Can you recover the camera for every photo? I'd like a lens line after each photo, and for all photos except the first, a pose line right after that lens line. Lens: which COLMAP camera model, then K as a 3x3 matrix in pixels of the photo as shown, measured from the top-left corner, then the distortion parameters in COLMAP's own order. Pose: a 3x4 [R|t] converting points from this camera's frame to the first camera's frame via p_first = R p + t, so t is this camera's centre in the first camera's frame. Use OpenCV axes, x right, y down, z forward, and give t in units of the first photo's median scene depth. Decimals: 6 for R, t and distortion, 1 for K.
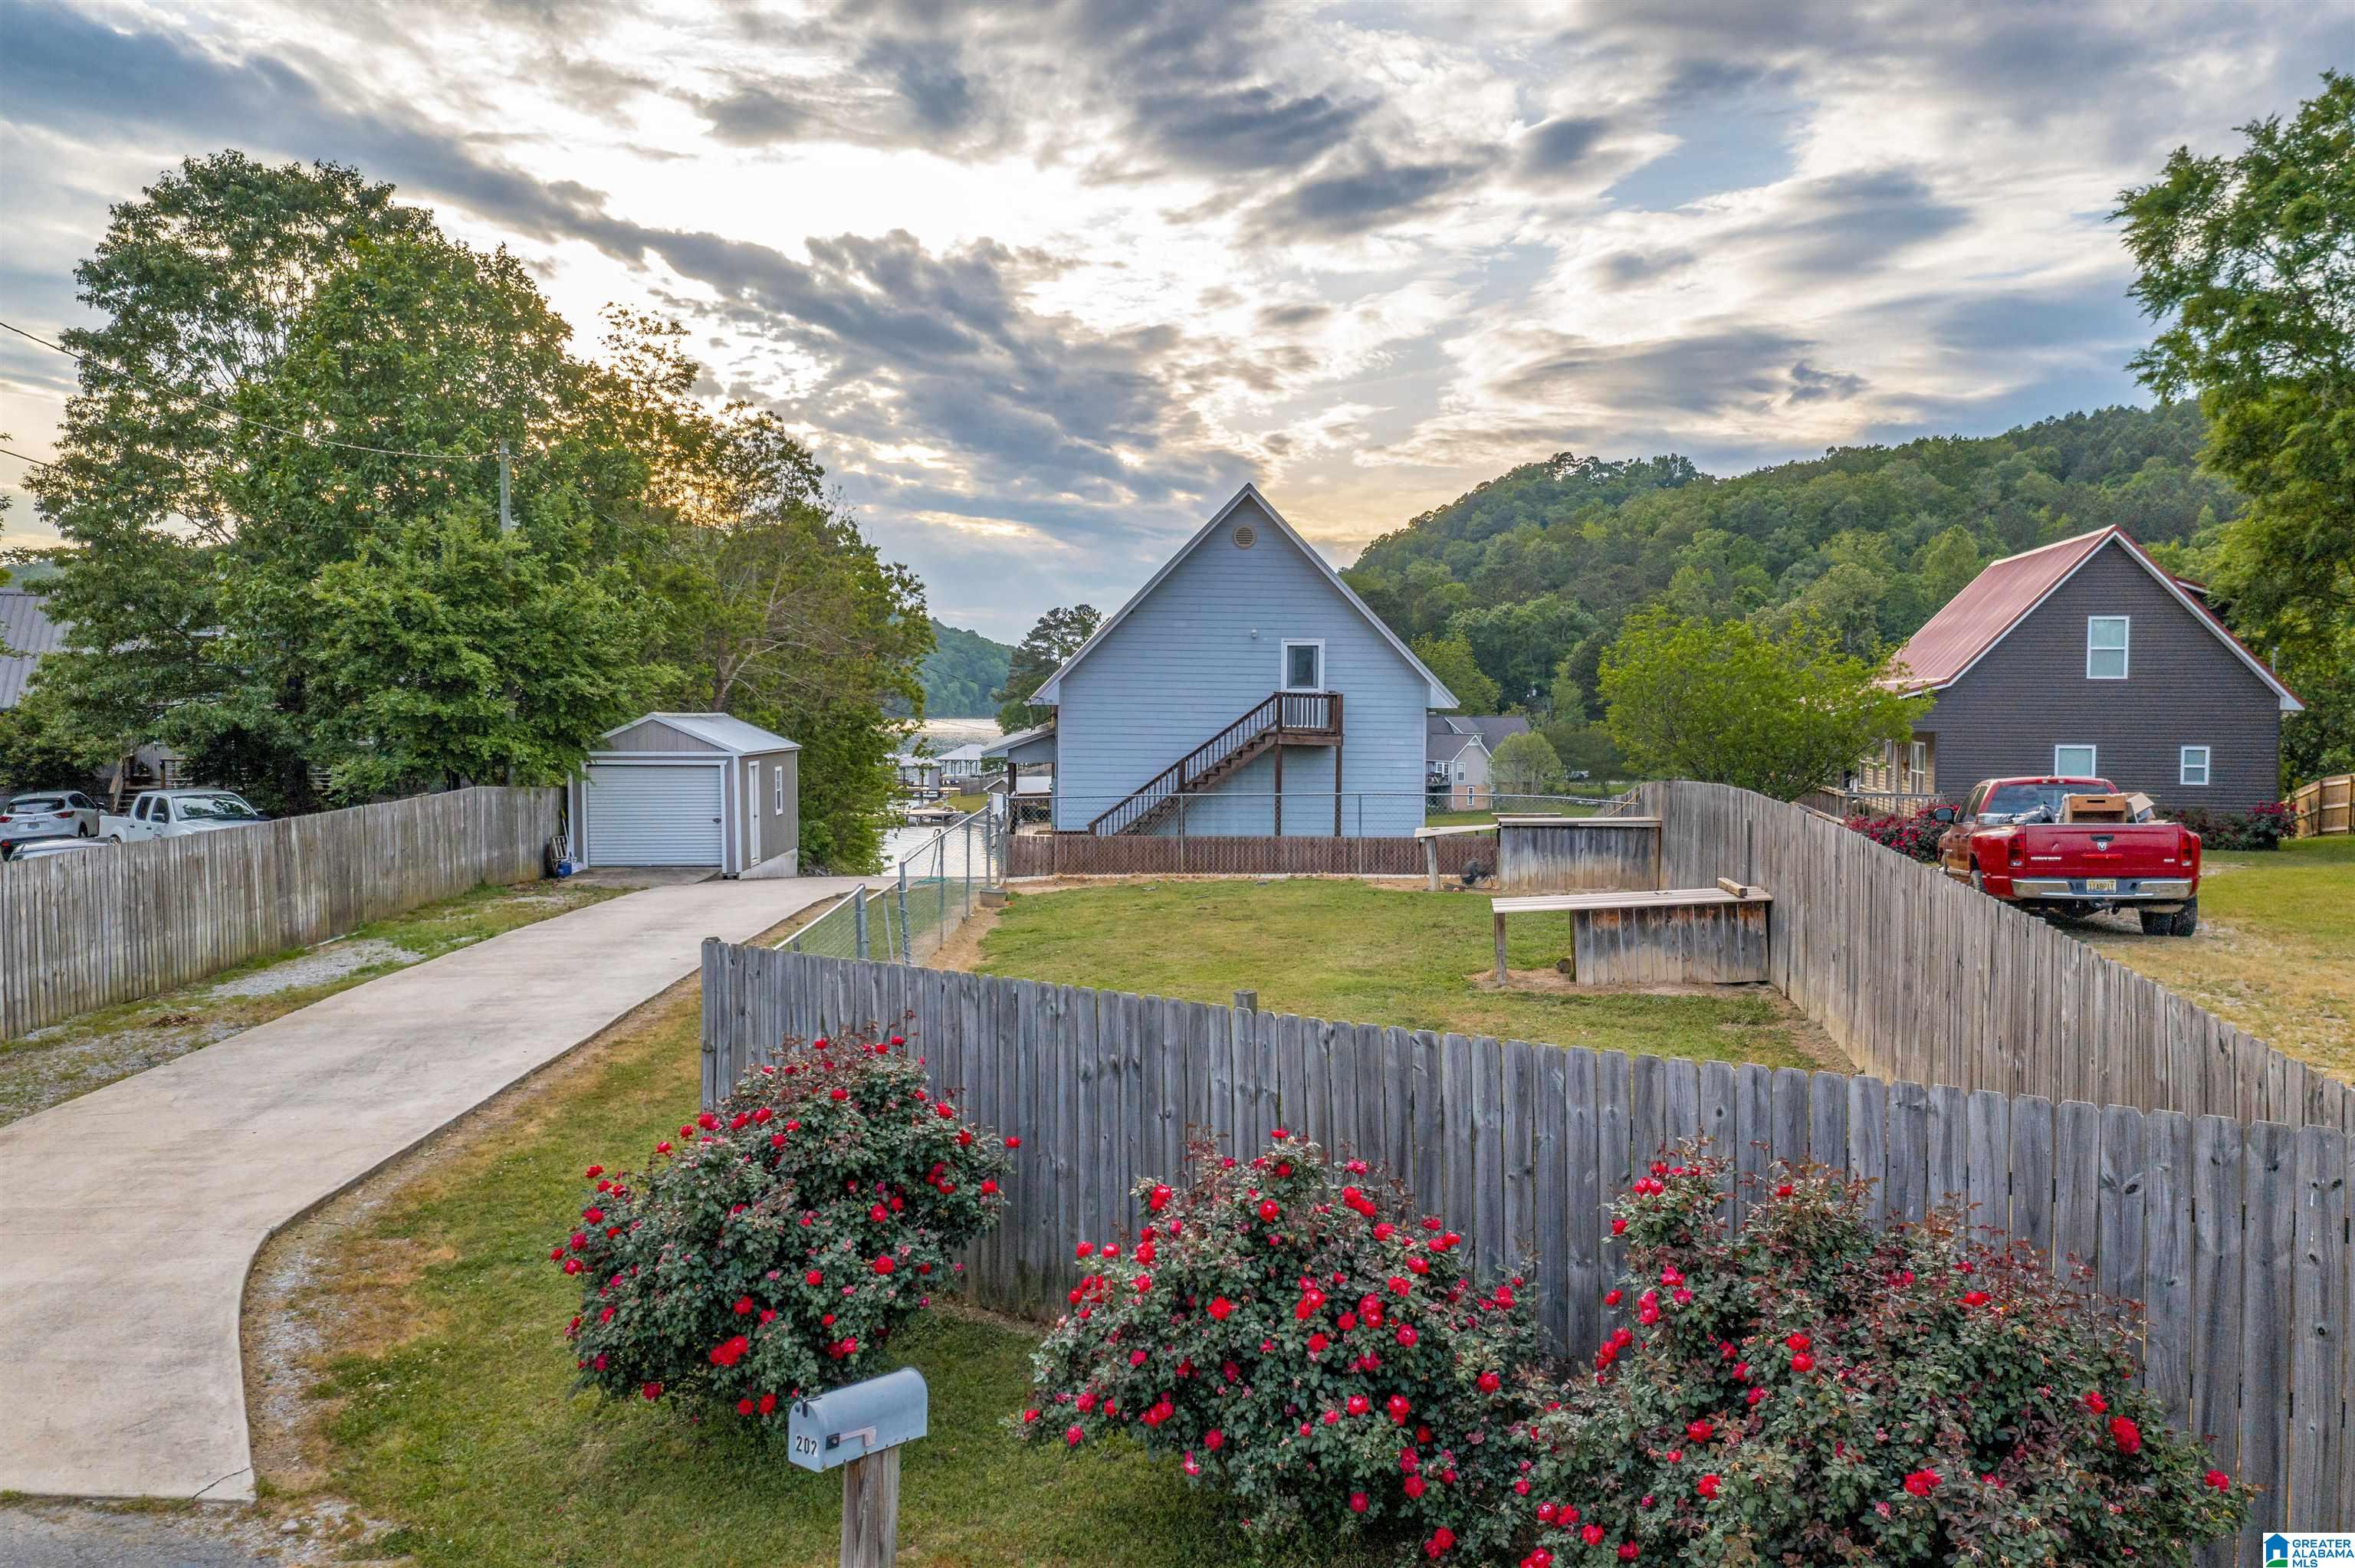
lens RADIAL K [[1856.4, 0, 1186.7], [0, 1856.4, 781.0], [0, 0, 1]] dist [-0.015435, 0.005502]
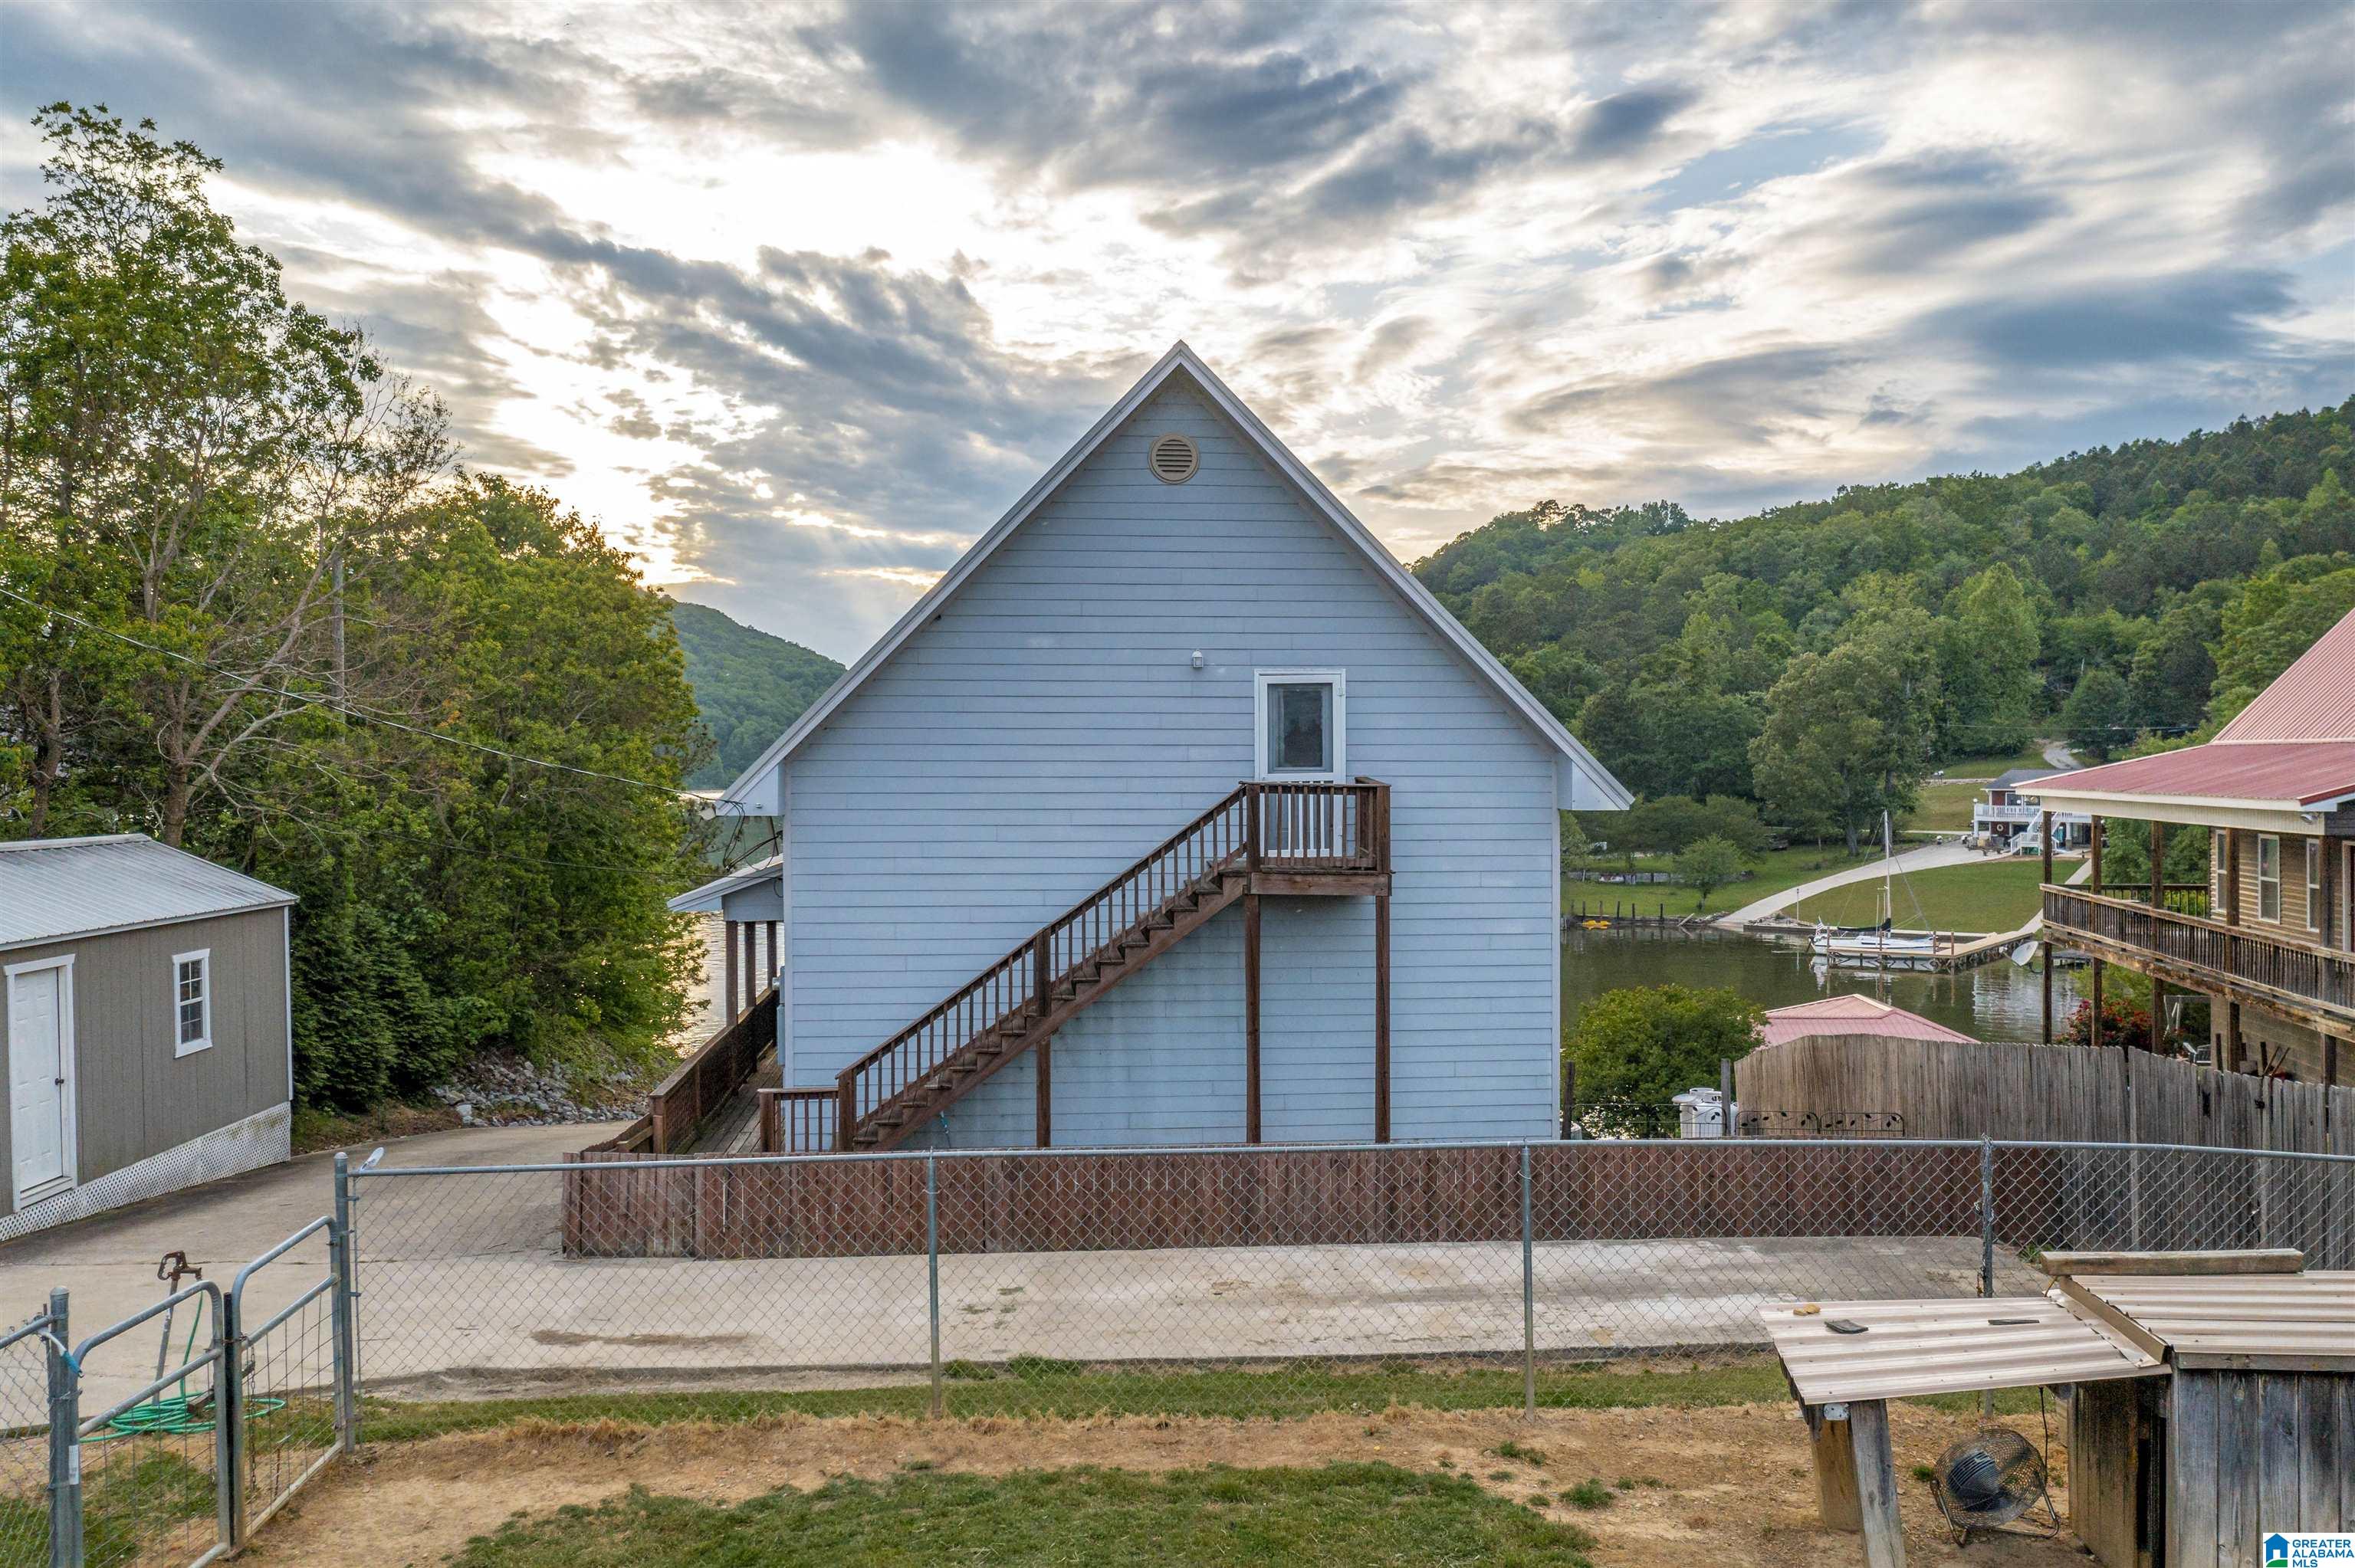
lens RADIAL K [[1856.4, 0, 1186.7], [0, 1856.4, 781.0], [0, 0, 1]] dist [-0.015435, 0.005502]
pose [[0.999838, -0.011963, 0.013462, 0.027380], [0.012407, 0.999364, -0.033430, -0.032987], [-0.013054, 0.033592, 0.999350, 0.538554]]
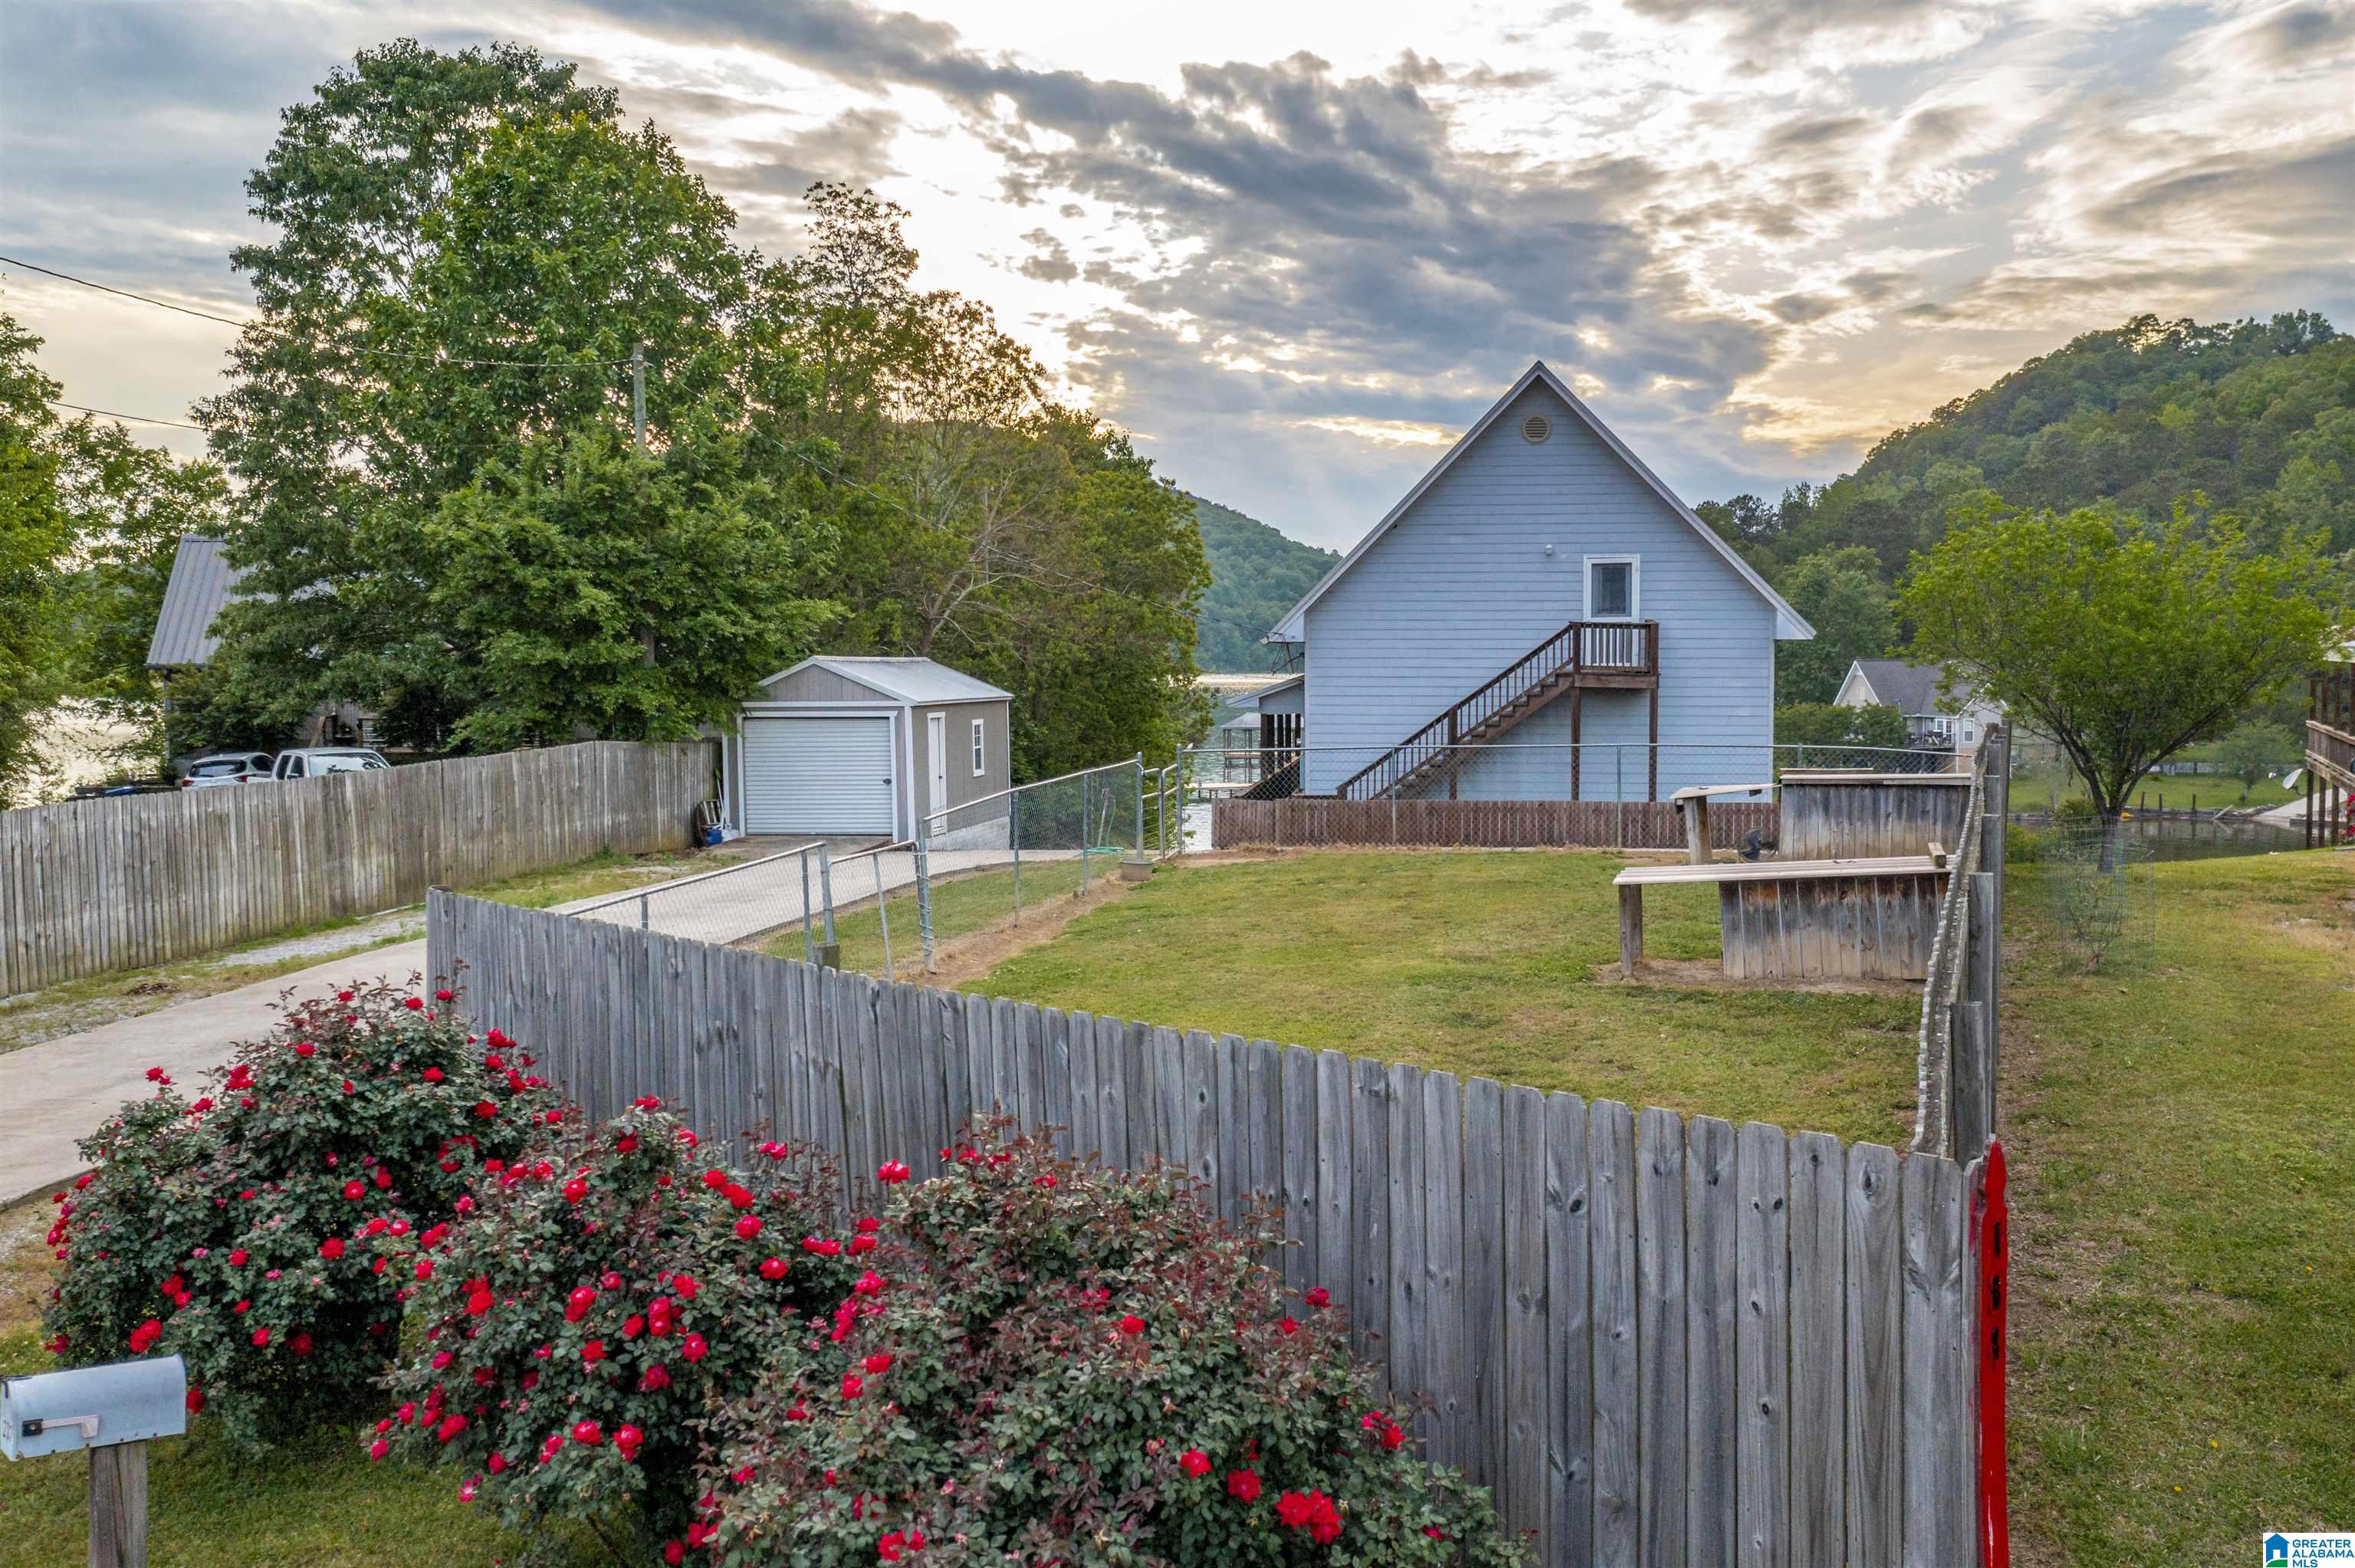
lens RADIAL K [[2258.2, 0, 1138.4], [0, 2258.2, 778.2], [0, 0, 1]] dist [-0.048705, 0.093325]
pose [[0.973963, -0.000427, -0.226708, 0.086444], [0.003440, 0.999911, 0.012896, 0.006192], [0.226683, -0.013340, 0.973877, 0.014841]]
